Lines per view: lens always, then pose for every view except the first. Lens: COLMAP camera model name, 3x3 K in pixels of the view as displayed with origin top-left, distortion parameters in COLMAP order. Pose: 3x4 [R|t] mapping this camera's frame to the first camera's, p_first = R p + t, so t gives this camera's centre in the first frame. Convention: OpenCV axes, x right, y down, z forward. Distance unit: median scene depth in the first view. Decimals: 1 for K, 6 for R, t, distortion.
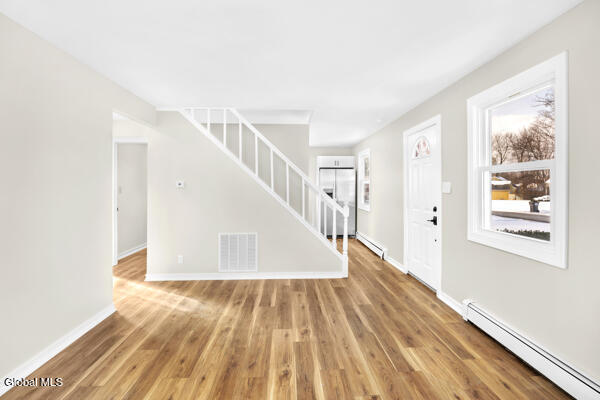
lens RADIAL K [[296.8, 0, 300.7], [0, 296.8, 186.8], [0, 0, 1]] dist [-0.019319, -0.000071]
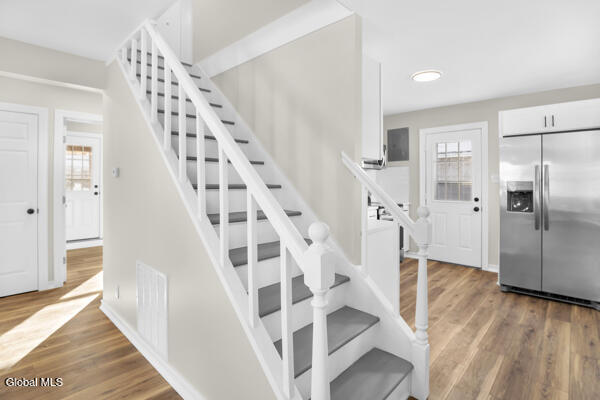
lens RADIAL K [[296.8, 0, 300.7], [0, 296.8, 186.8], [0, 0, 1]] dist [-0.019319, -0.000071]
pose [[0.698268, 0.006645, -0.715805, 0.455649], [0.000271, 0.999954, 0.009547, 0.023889], [0.715836, -0.006861, 0.698234, 1.199426]]
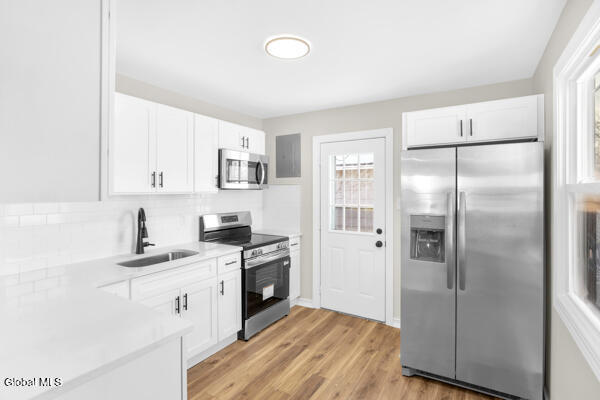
lens RADIAL K [[287.8, 0, 303.5], [0, 287.8, 195.8], [0, 0, 1]] dist [-0.013052, 0.000115]
pose [[0.824986, 0.008617, -0.565088, 0.392639], [0.001143, 0.999856, 0.016916, -0.049143], [0.565152, -0.014601, 0.824857, 1.786521]]
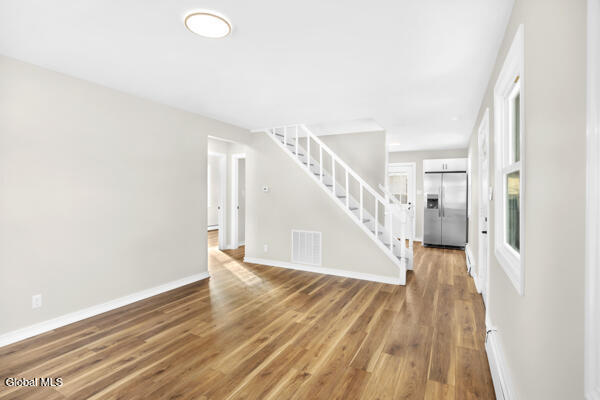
lens RADIAL K [[287.9, 0, 297.7], [0, 287.9, 194.2], [0, 0, 1]] dist [-0.018005, -0.000021]
pose [[0.857523, 0.012315, -0.514298, 0.495683], [-0.008777, 0.999918, 0.009309, -0.000014], [0.514370, -0.003469, 0.857561, 0.013975]]
